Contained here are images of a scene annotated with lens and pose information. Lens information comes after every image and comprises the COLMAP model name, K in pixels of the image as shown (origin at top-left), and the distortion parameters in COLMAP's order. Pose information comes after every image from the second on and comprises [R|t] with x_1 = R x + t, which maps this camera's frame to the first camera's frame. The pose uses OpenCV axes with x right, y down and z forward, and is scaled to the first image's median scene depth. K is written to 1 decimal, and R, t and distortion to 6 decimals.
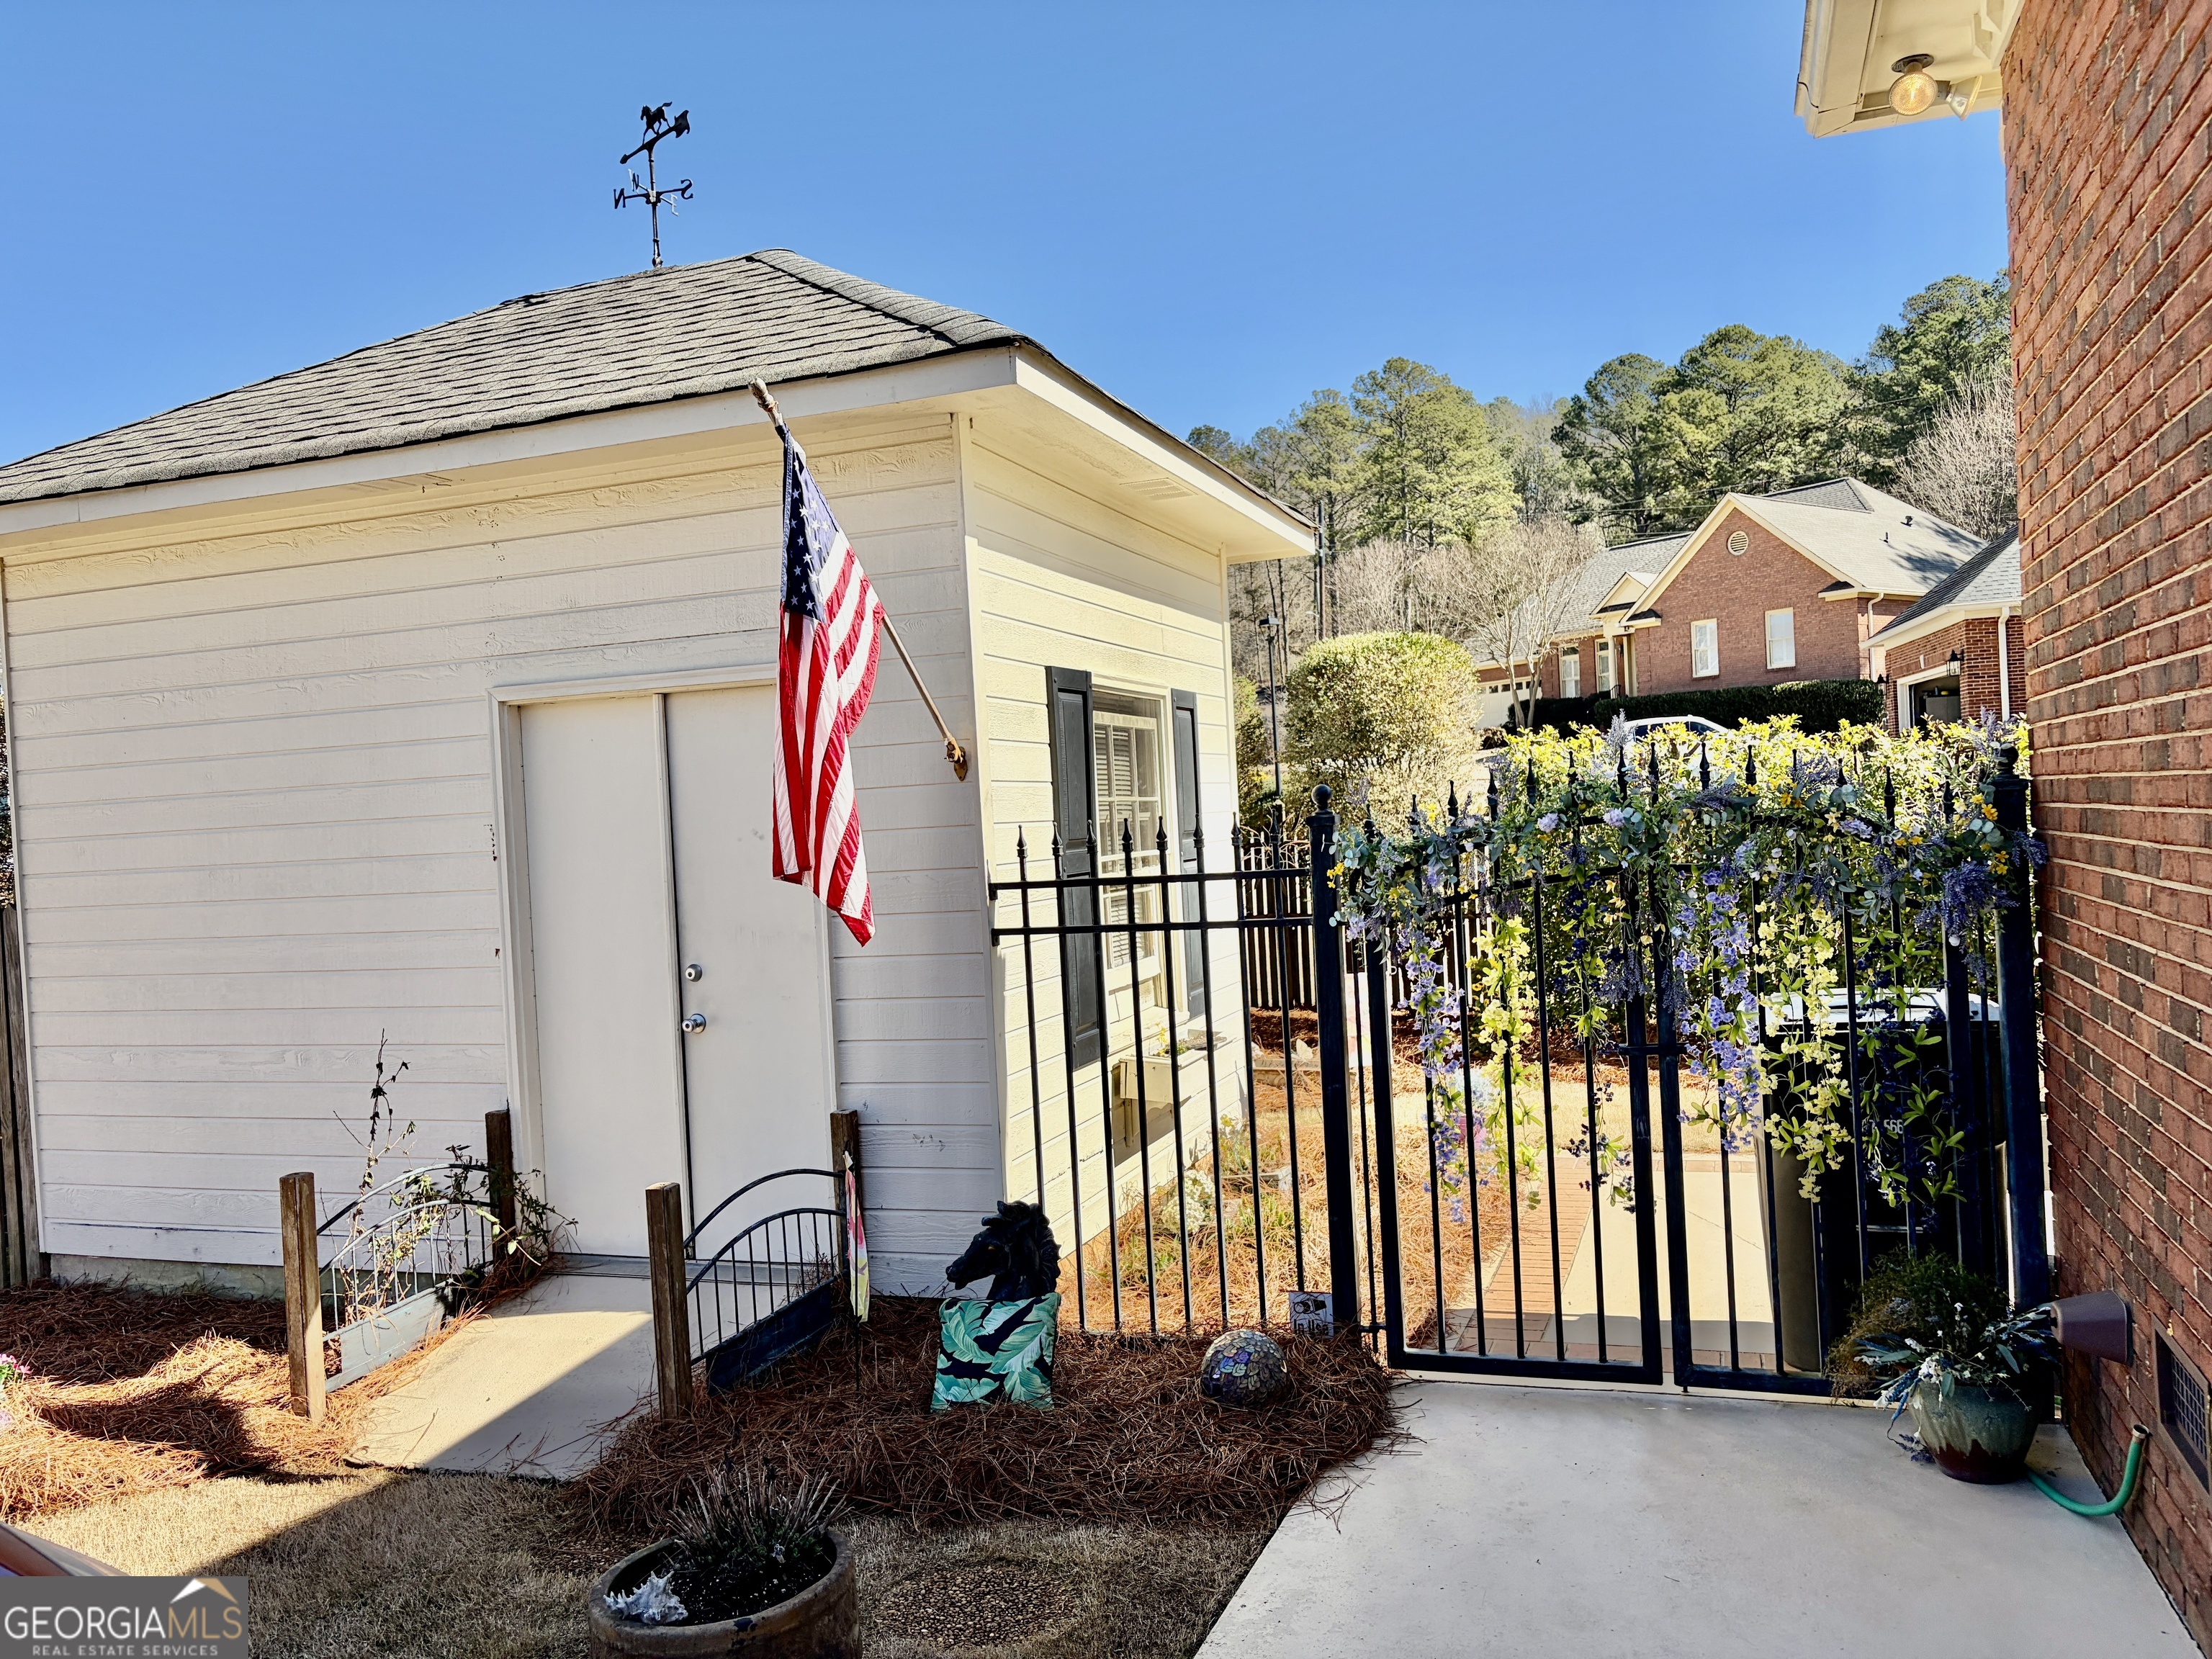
lens RADIAL K [[1676.1, 0, 1106.0], [0, 1676.1, 829.7], [0, 0, 1]] dist [0.044041, -0.047721]
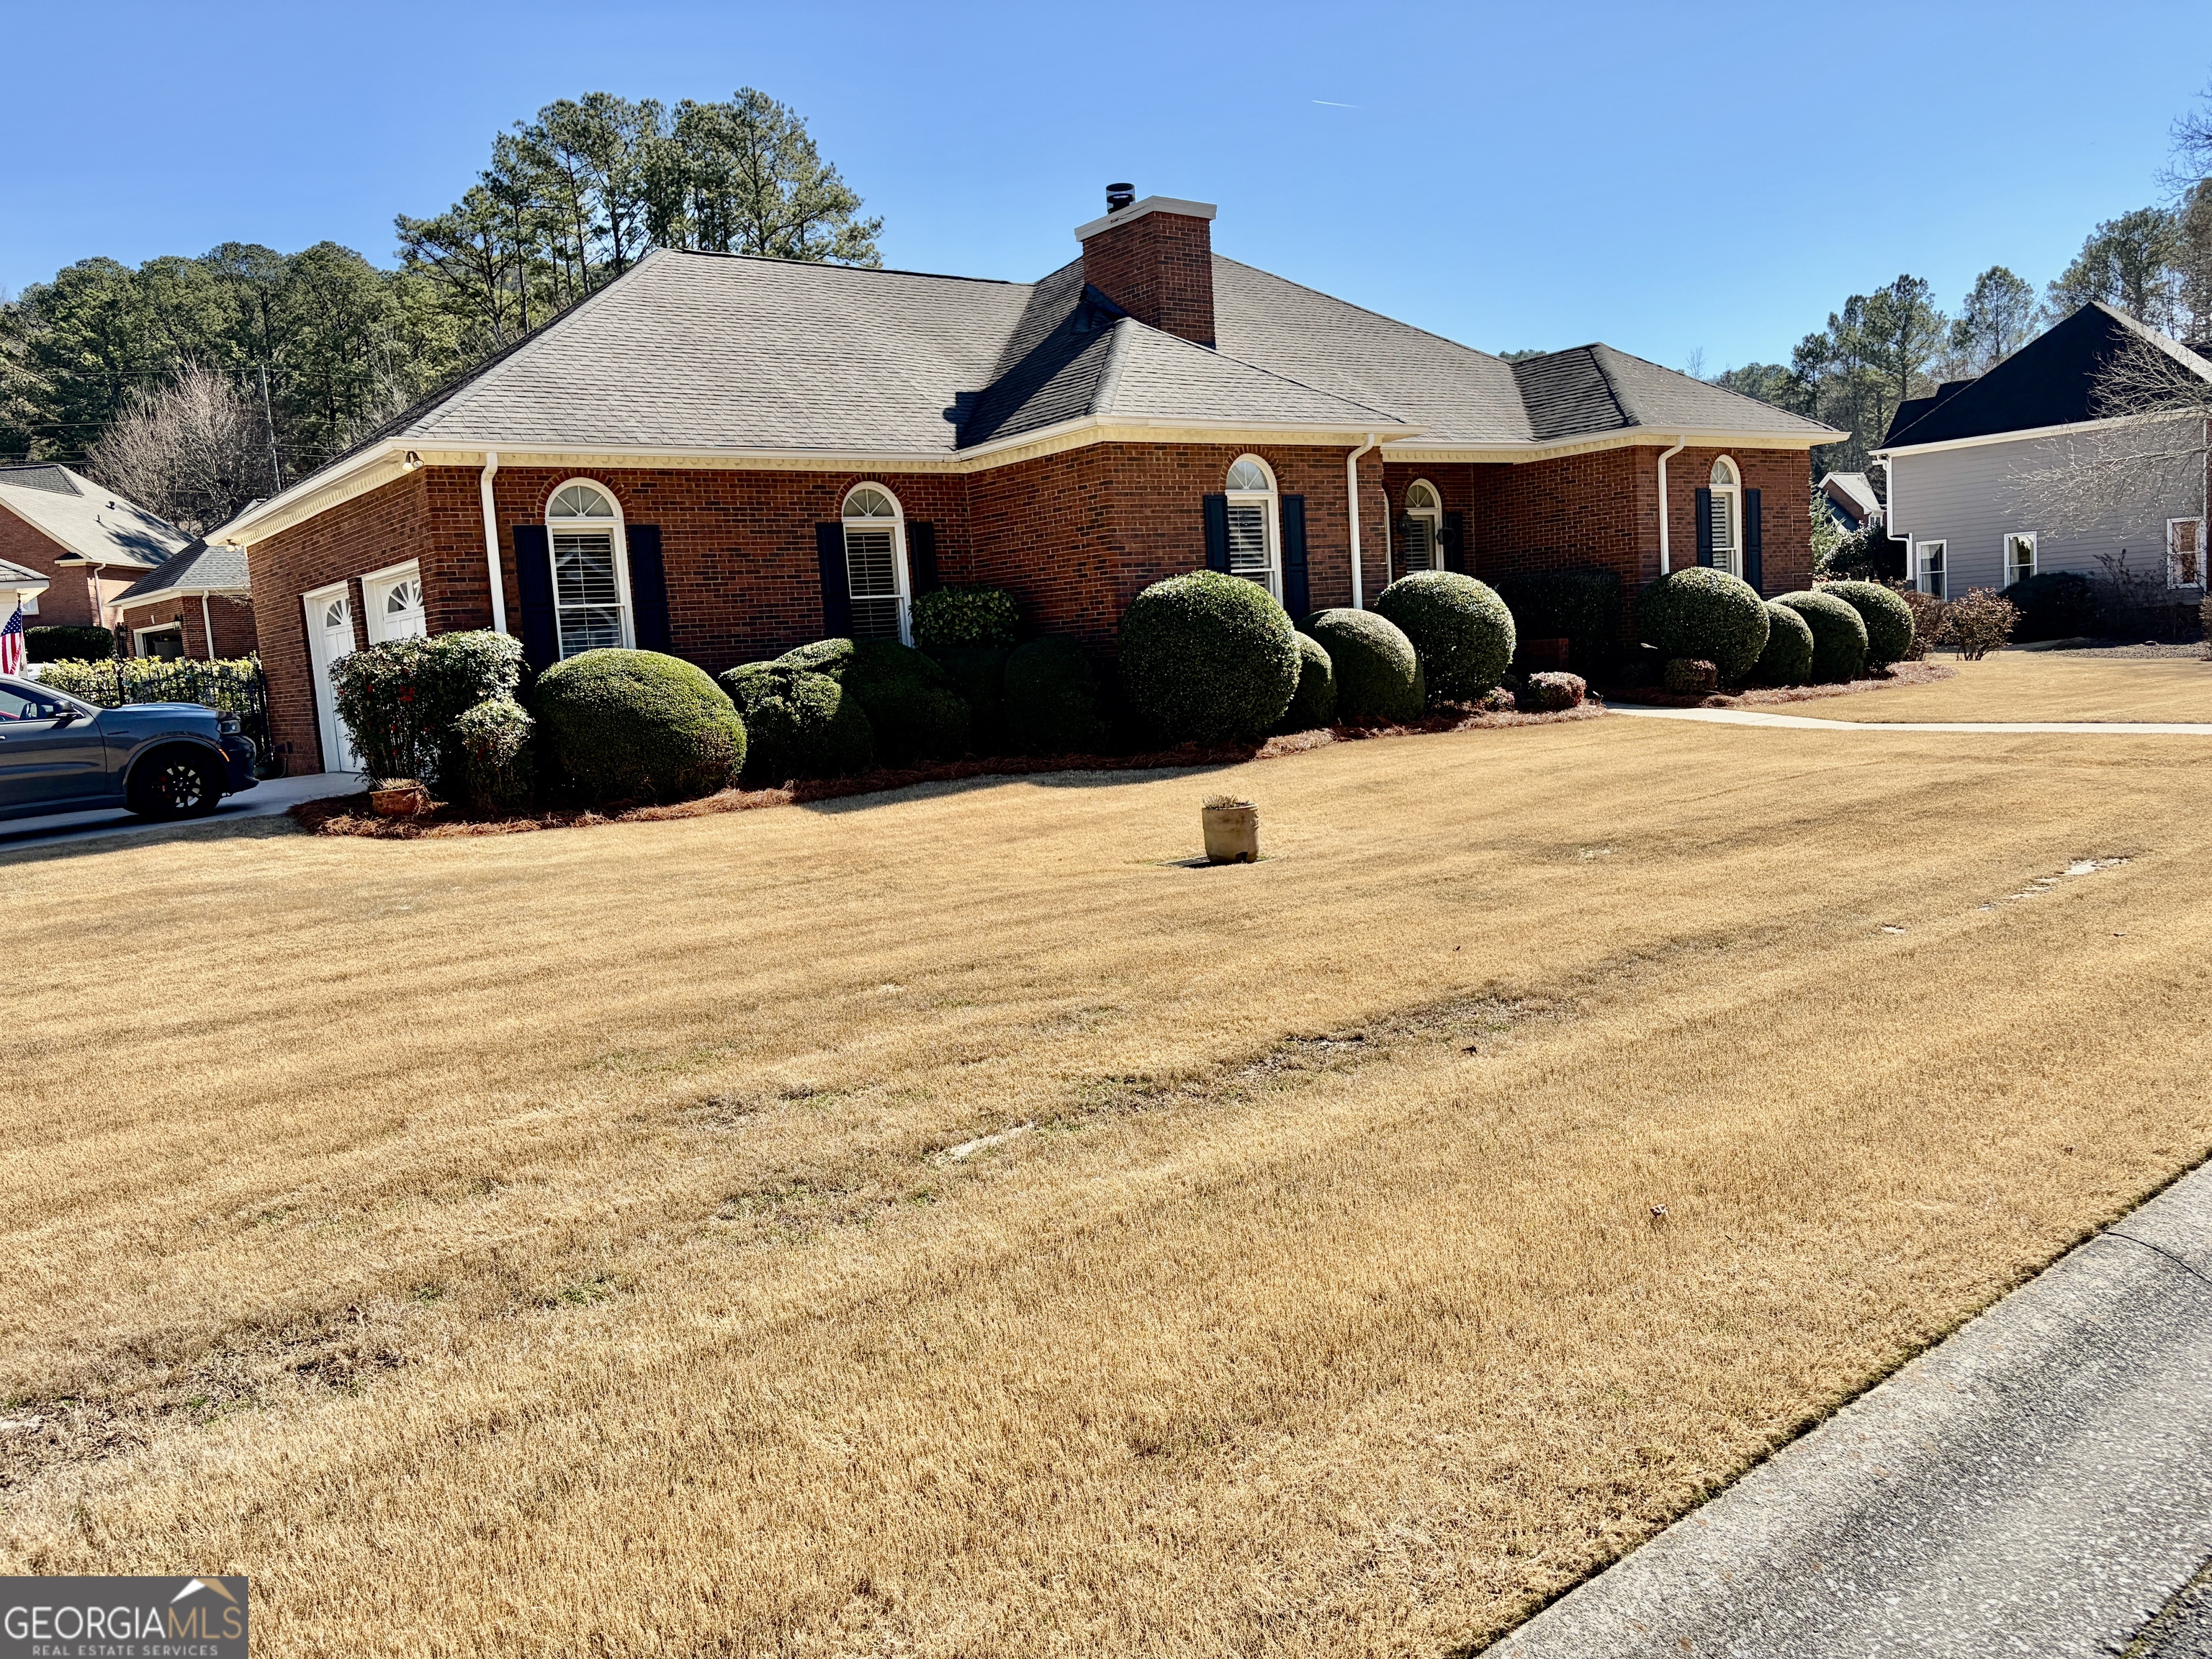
lens RADIAL K [[1676.1, 0, 1092.8], [0, 1676.1, 807.0], [0, 0, 1]] dist [0.044041, -0.047721]
pose [[0.550595, -0.074452, 0.831446, -0.229117], [0.051873, 0.997141, 0.054938, 0.021491], [-0.833159, 0.012881, 0.552883, -0.382853]]
